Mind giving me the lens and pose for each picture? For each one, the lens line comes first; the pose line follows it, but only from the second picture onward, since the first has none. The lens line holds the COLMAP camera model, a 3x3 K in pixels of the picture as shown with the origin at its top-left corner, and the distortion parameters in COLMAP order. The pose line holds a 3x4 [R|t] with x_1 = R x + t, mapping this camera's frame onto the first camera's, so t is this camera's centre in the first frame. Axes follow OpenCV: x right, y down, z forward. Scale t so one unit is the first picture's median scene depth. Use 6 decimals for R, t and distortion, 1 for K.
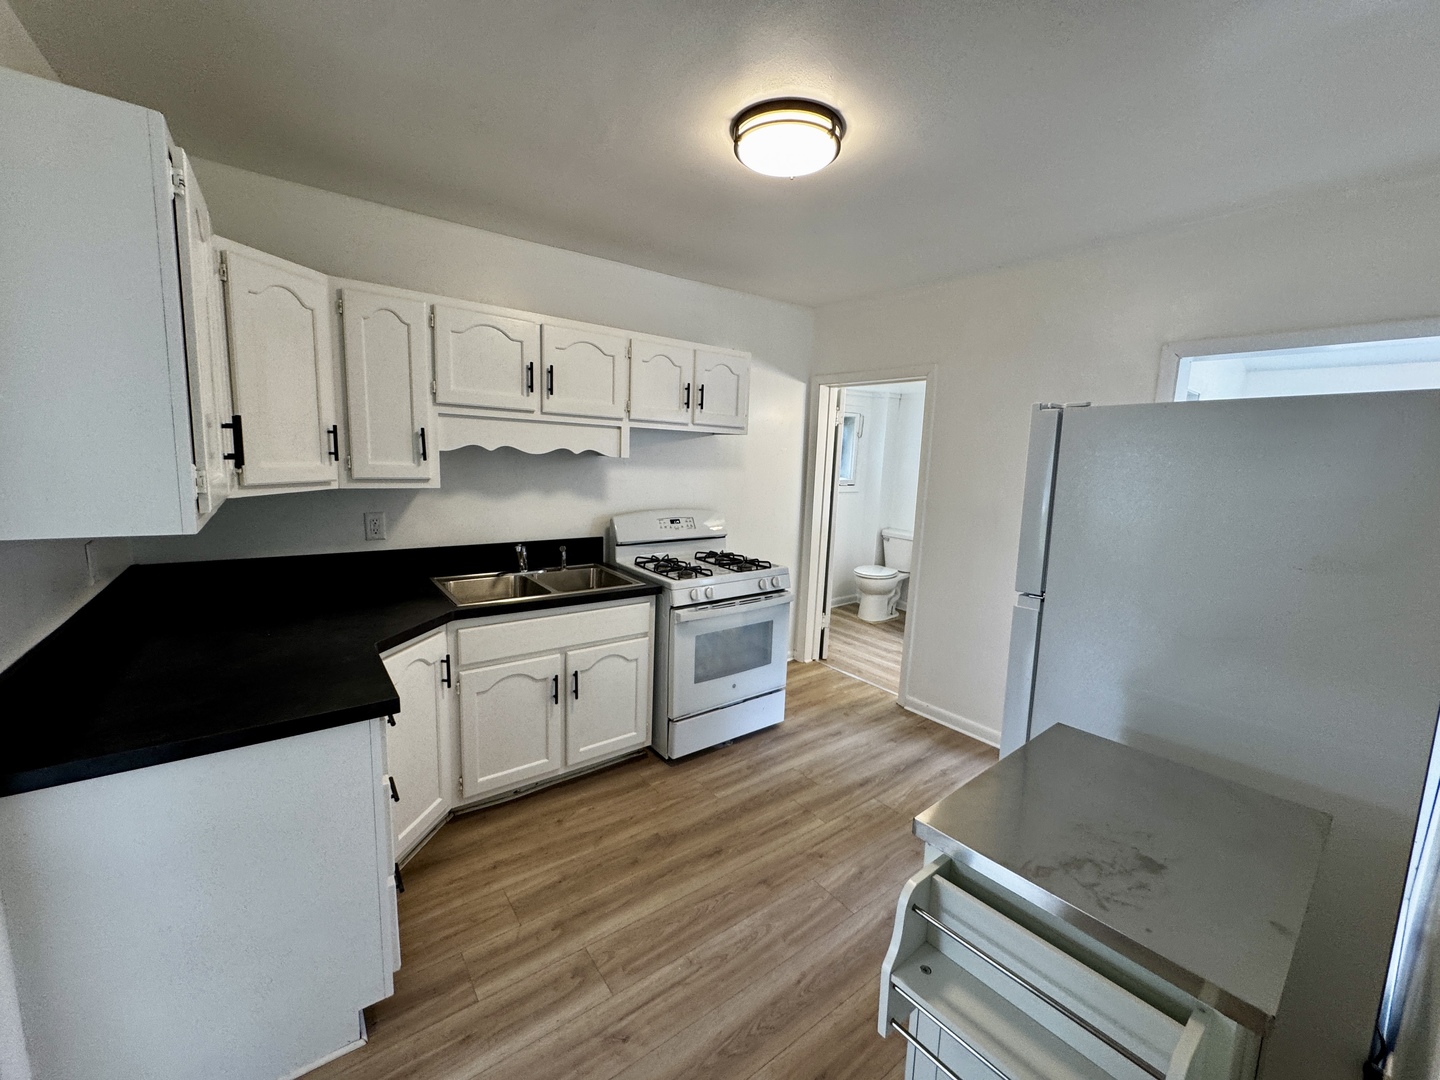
lens RADIAL K [[575.3, 0, 720.7], [0, 575.3, 538.8], [0, 0, 1]] dist [-0.005309, 0.001320]
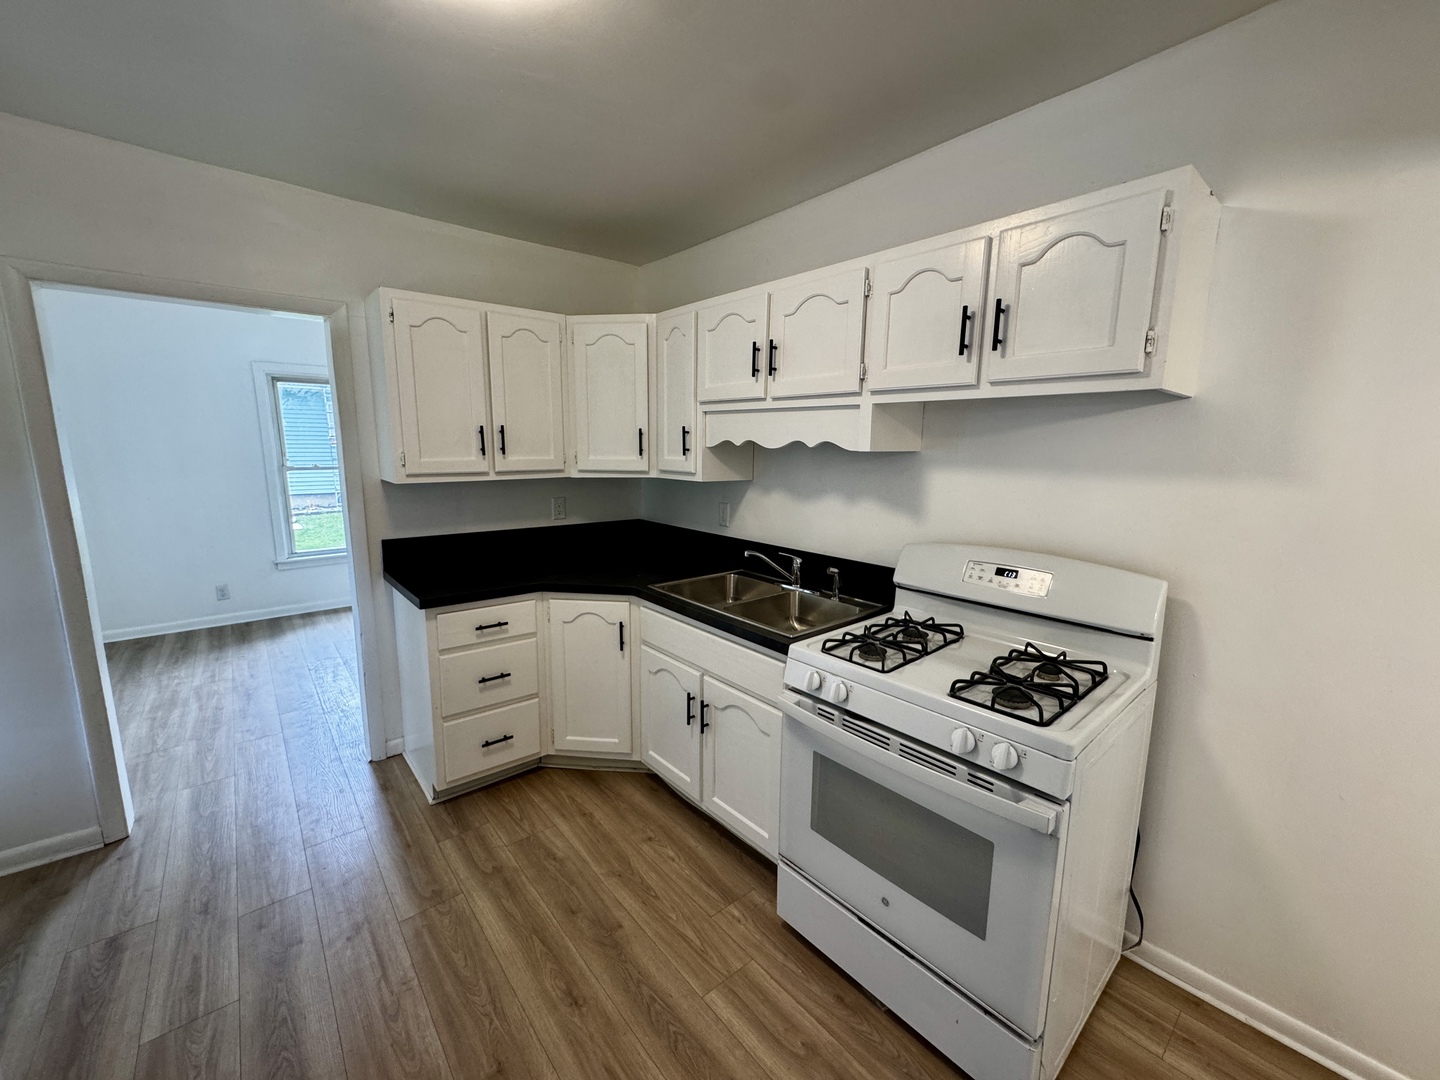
lens RADIAL K [[575.3, 0, 723.3], [0, 575.3, 536.7], [0, 0, 1]] dist [-0.005309, 0.001320]
pose [[0.059792, 0.121901, -0.990740, 0.549353], [-0.153938, 0.981768, 0.111507, -0.105479], [0.986270, 0.145845, 0.077467, 0.903449]]
